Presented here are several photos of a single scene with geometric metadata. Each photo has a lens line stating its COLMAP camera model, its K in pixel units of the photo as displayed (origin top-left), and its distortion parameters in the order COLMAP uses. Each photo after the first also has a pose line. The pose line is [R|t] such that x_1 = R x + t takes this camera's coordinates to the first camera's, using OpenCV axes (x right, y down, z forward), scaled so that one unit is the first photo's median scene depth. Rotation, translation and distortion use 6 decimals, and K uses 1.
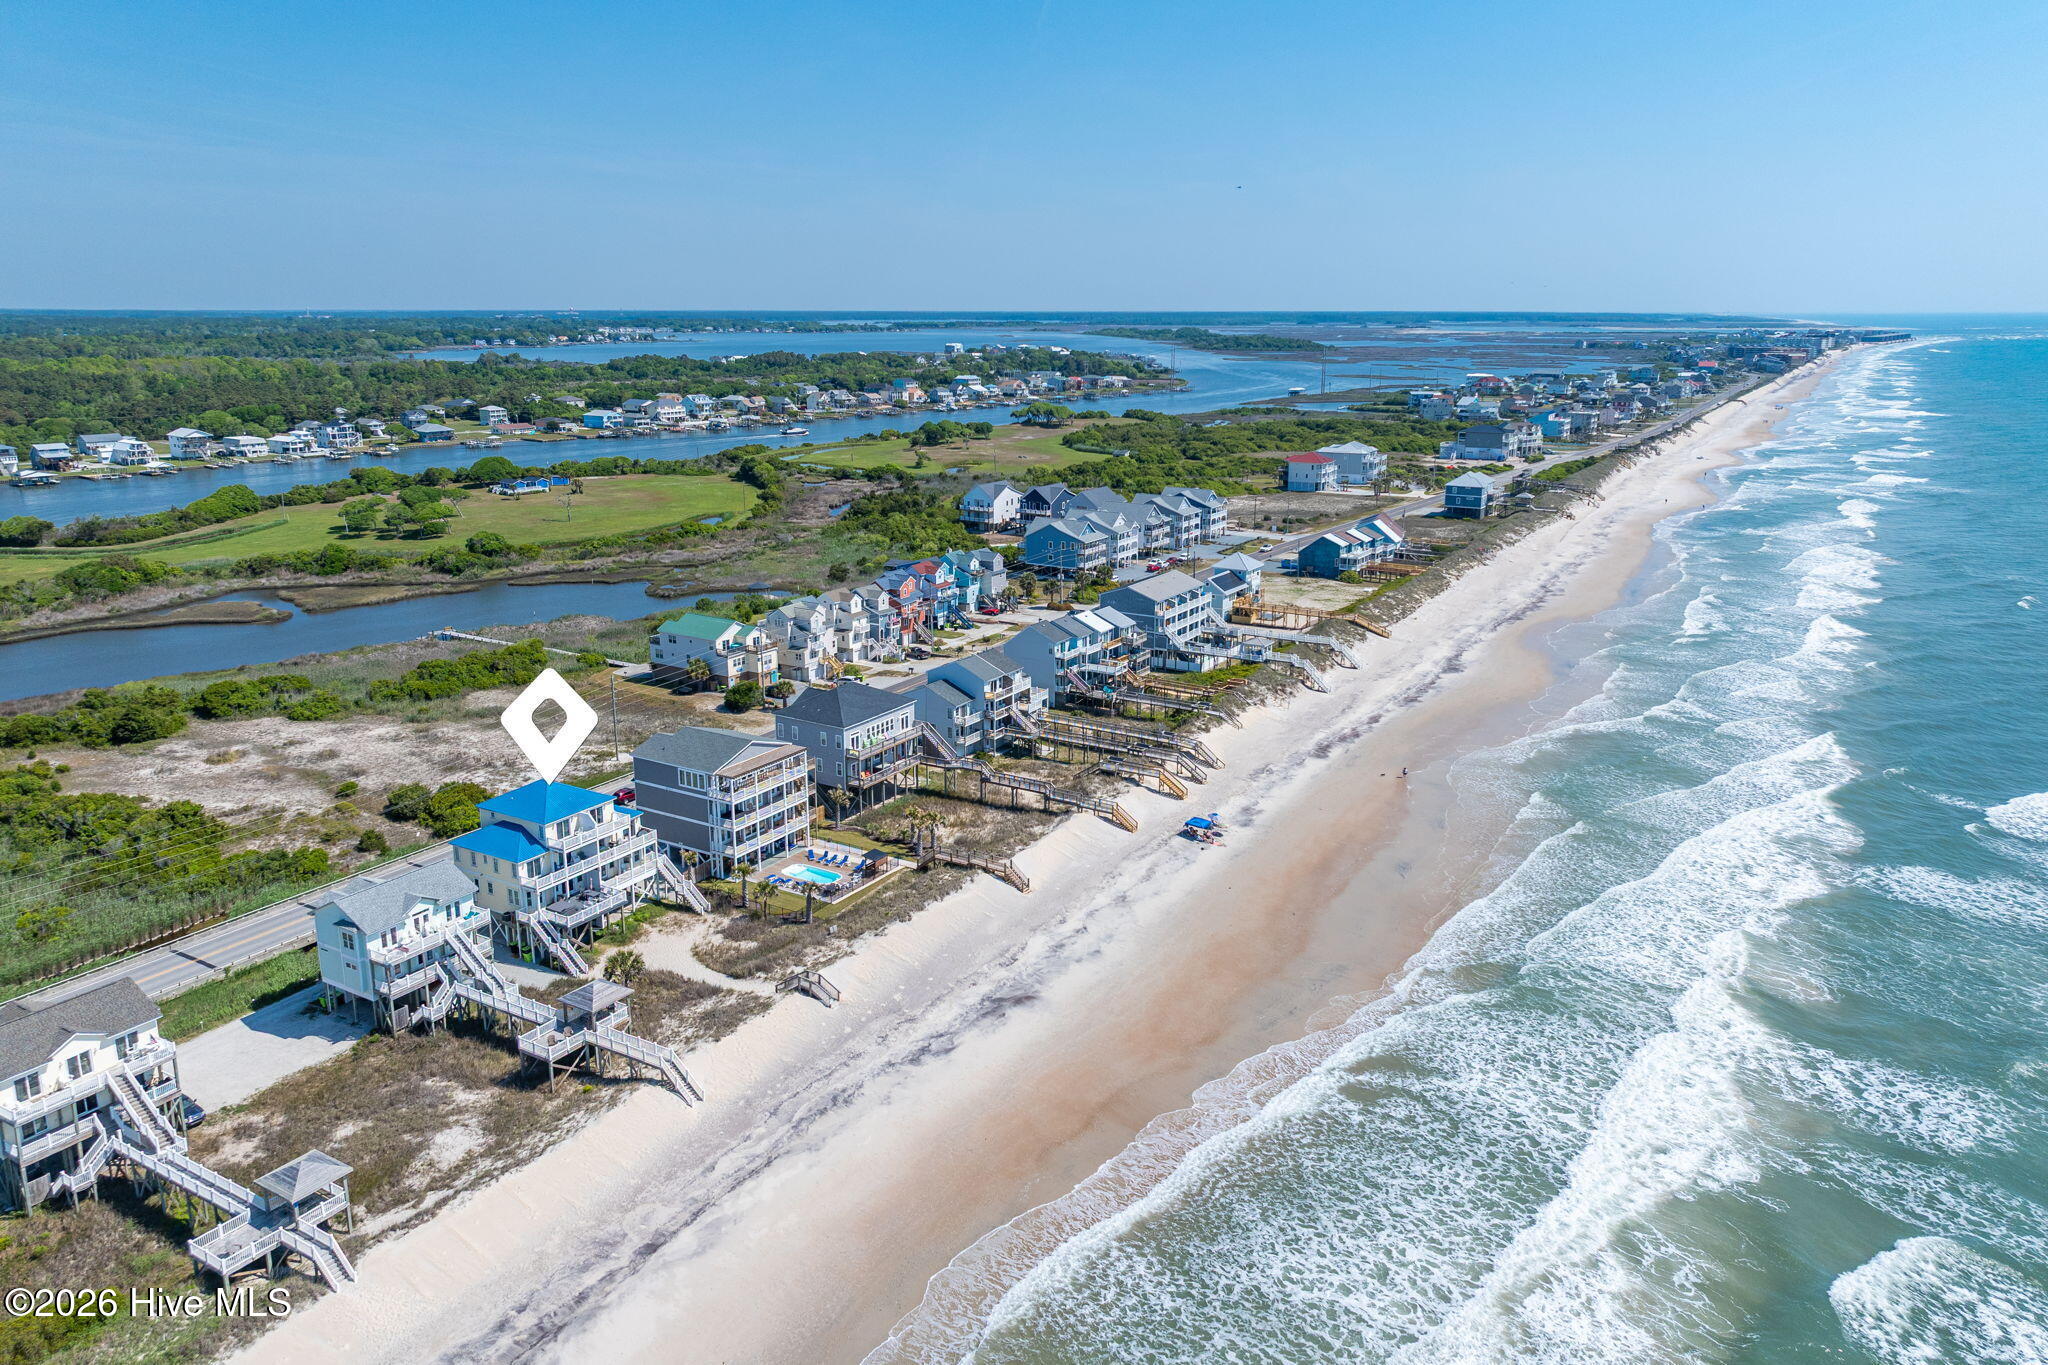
lens RADIAL K [[1408.5, 0, 1030.7], [0, 1408.5, 651.9], [0, 0, 1]] dist [0.011593, -0.009833]
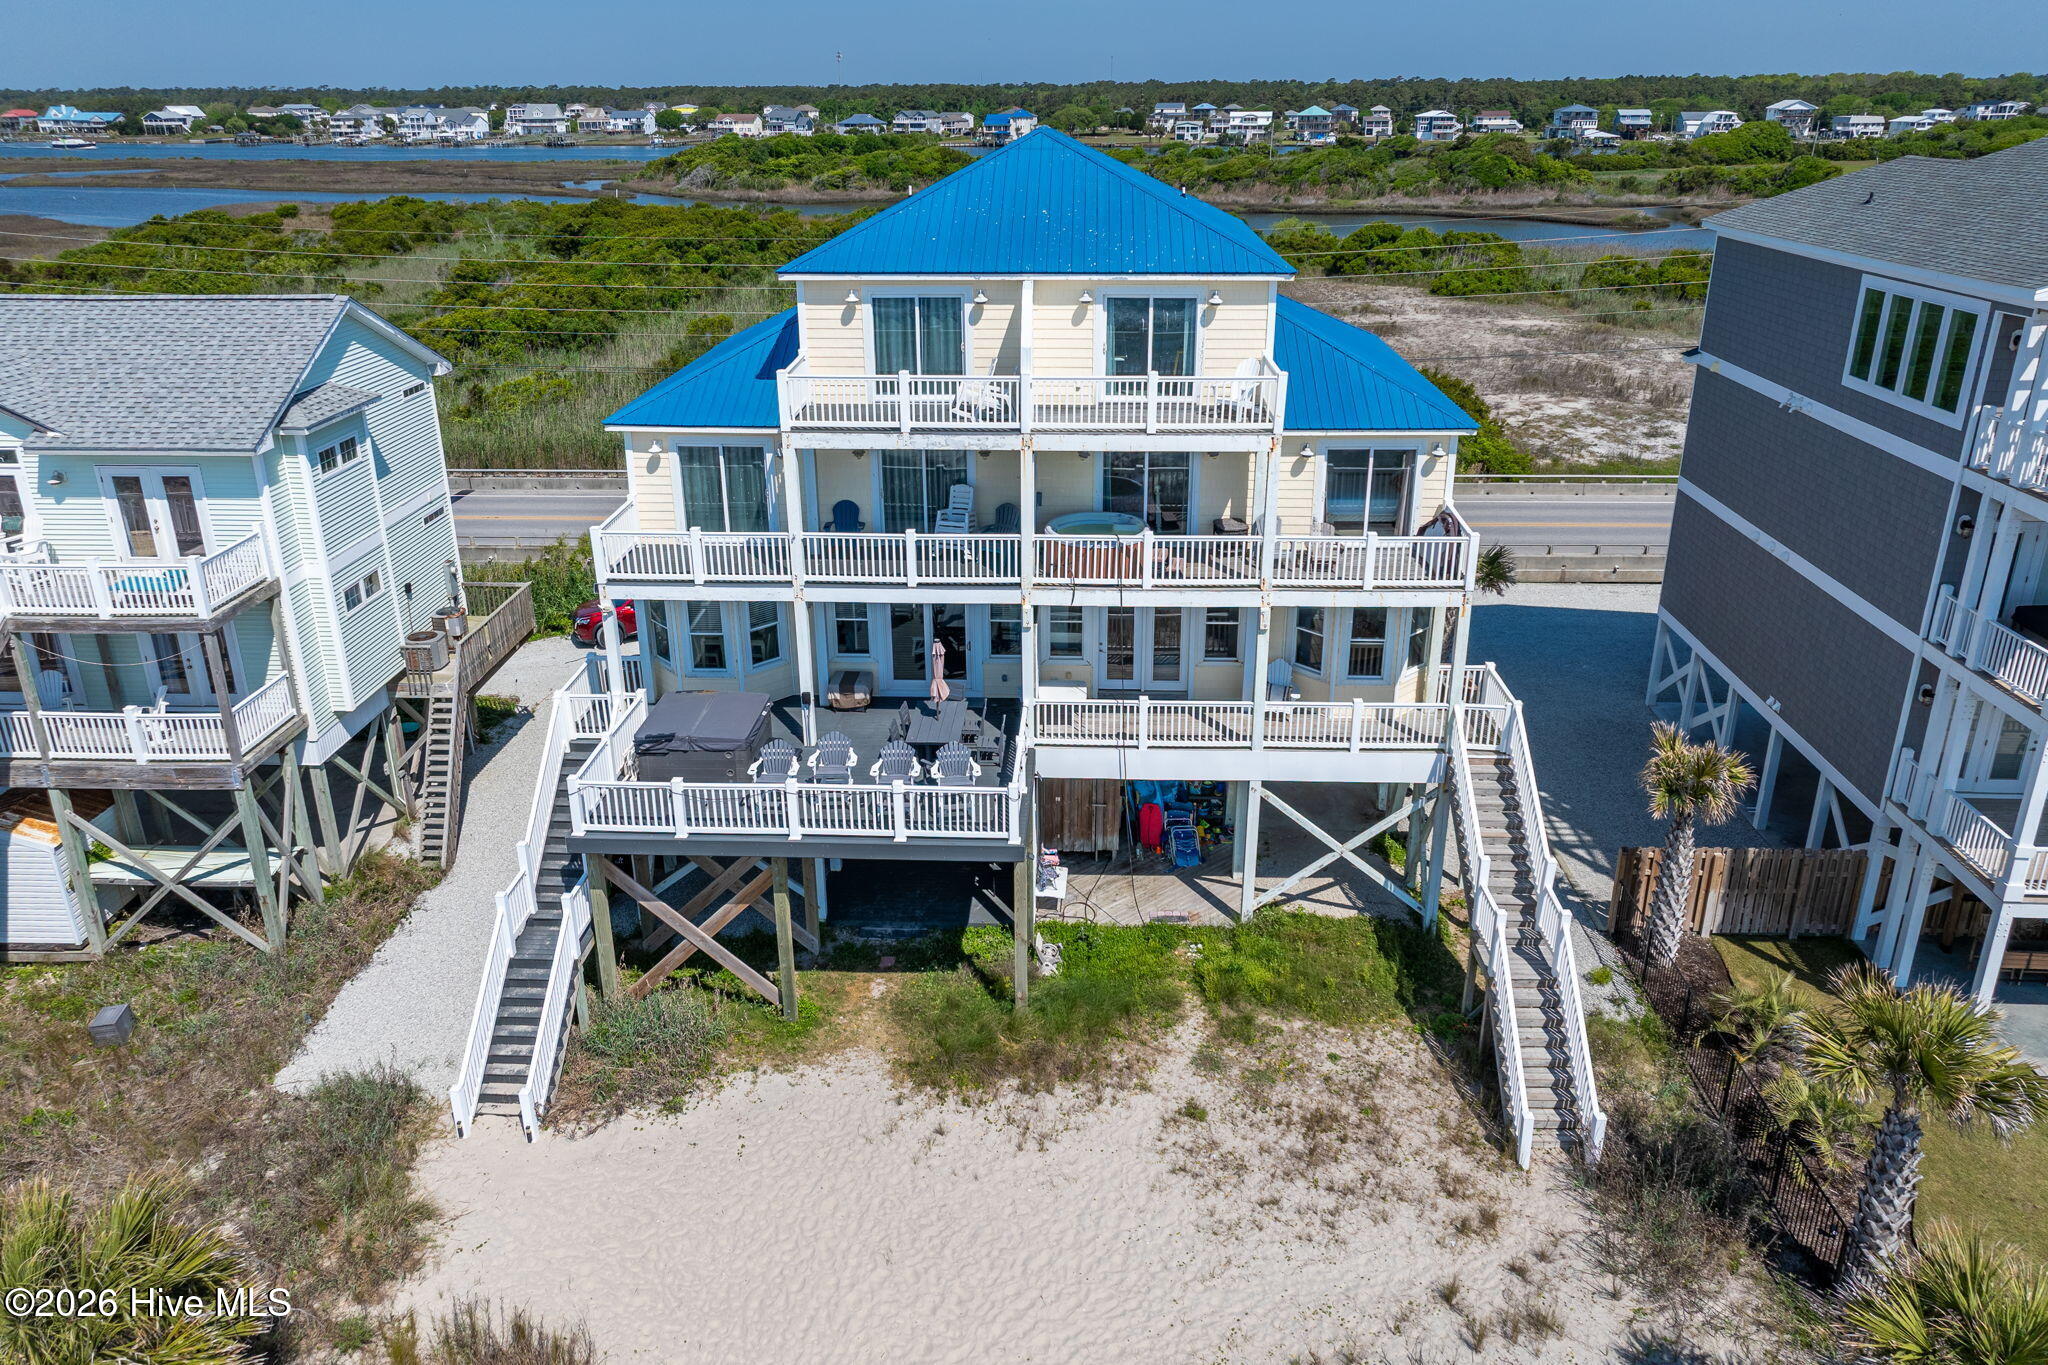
lens RADIAL K [[1422.3, 0, 1036.2], [0, 1422.3, 603.8], [0, 0, 1]] dist [0.010442, -0.026528]
pose [[0.477843, 0.292448, -0.828336, -0.108187], [-0.202750, 0.954214, 0.219929, 0.077967], [0.854727, 0.062853, 0.515258, 0.628543]]
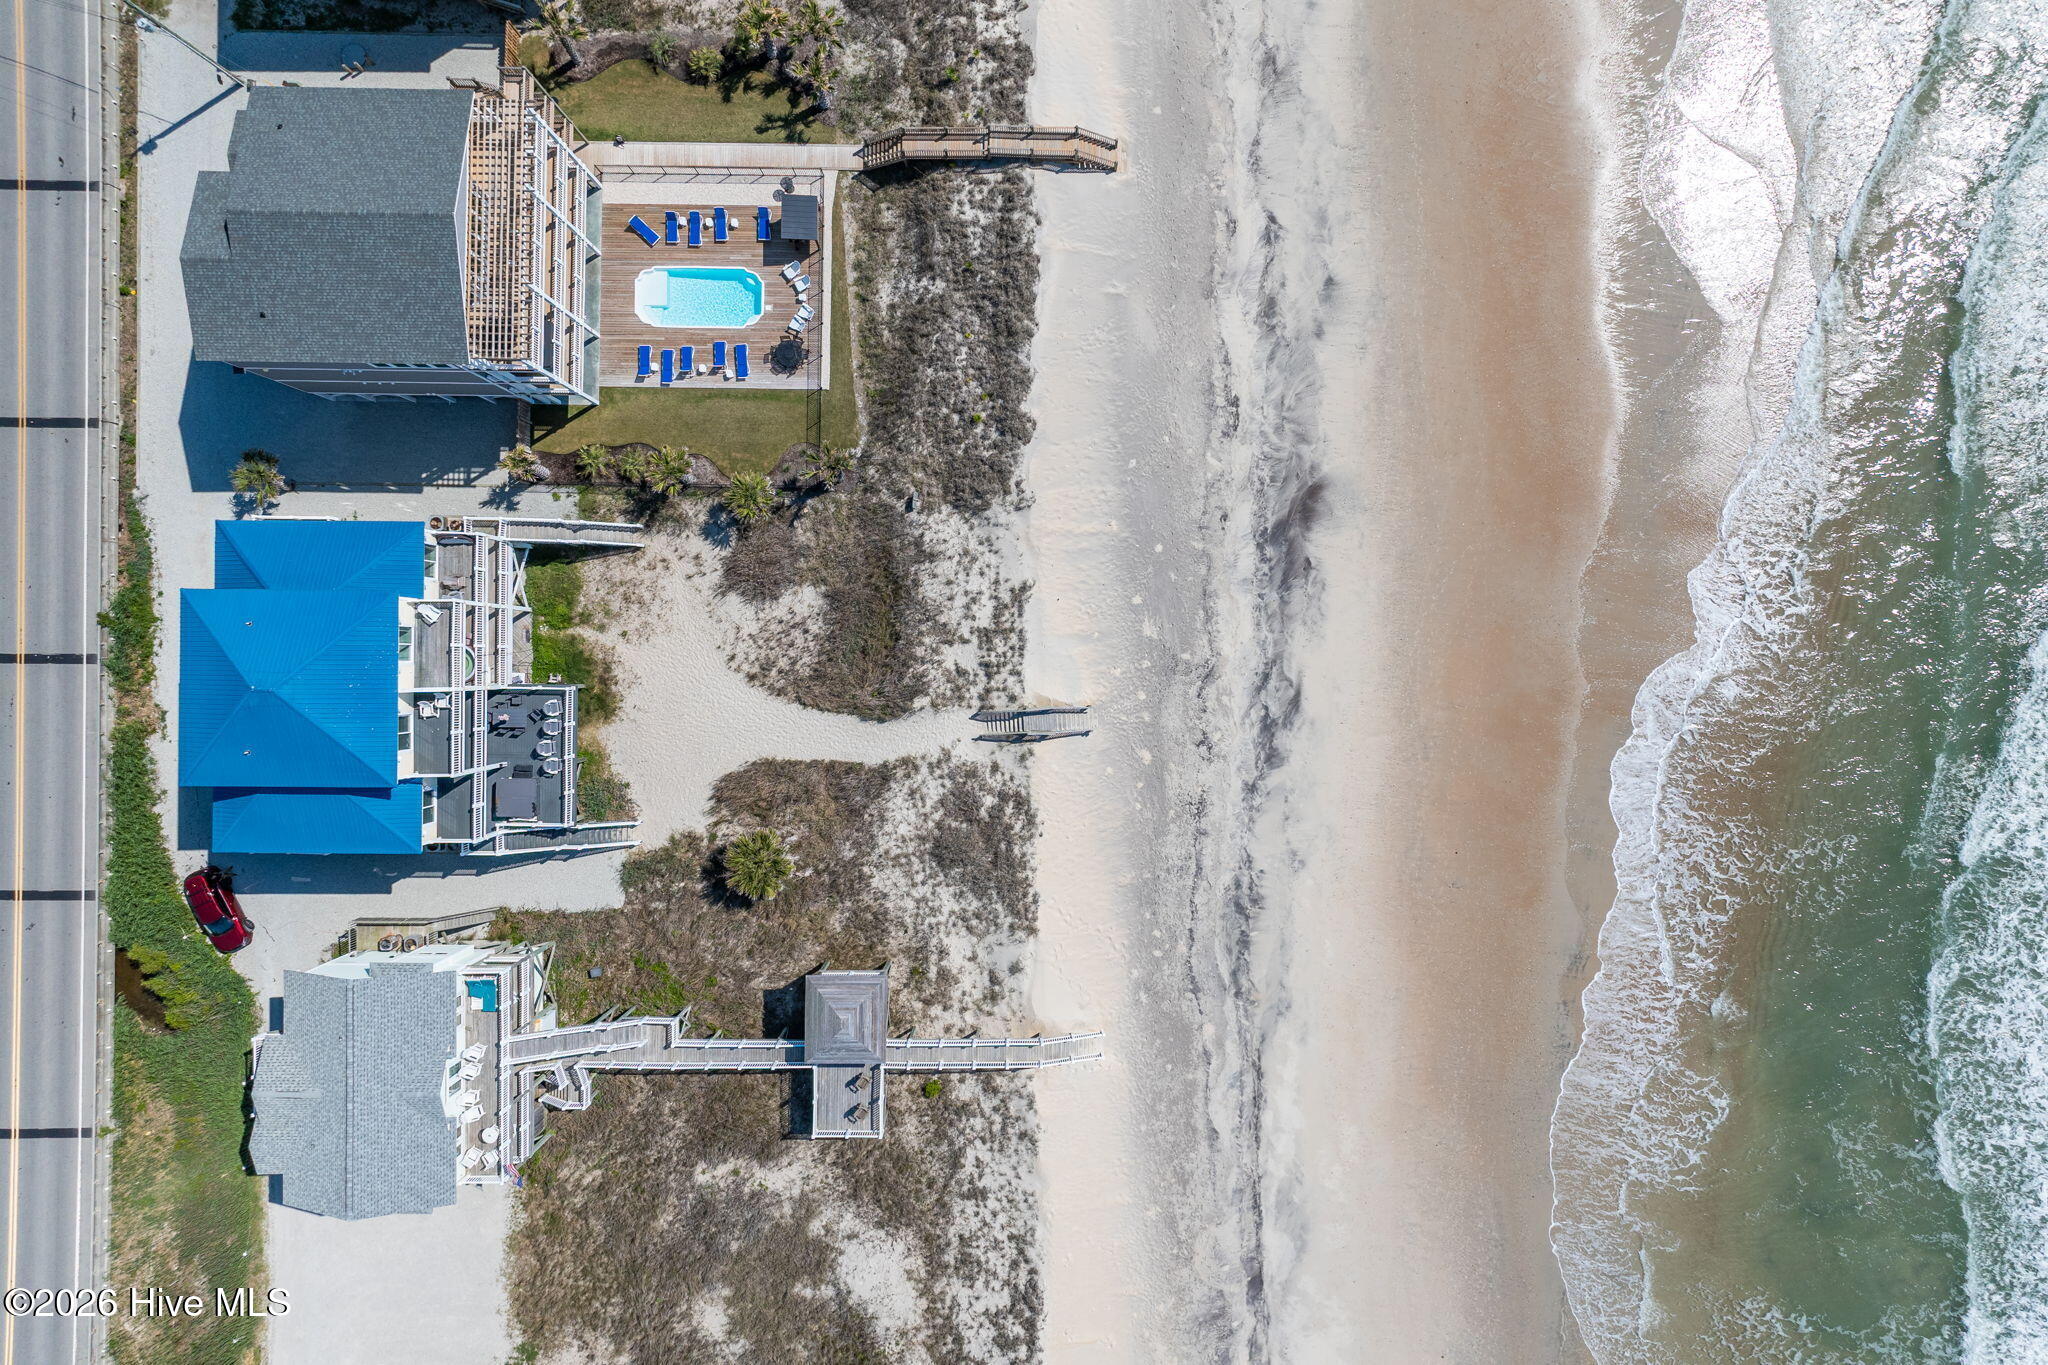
lens RADIAL K [[1408.5, 0, 1030.7], [0, 1408.5, 651.9], [0, 0, 1]] dist [0.011593, -0.009833]
pose [[0.860272, -0.509835, -0.000207, -0.090330], [0.122369, 0.206086, 0.970852, -0.220907], [-0.494932, -0.835222, 0.239678, 0.548234]]
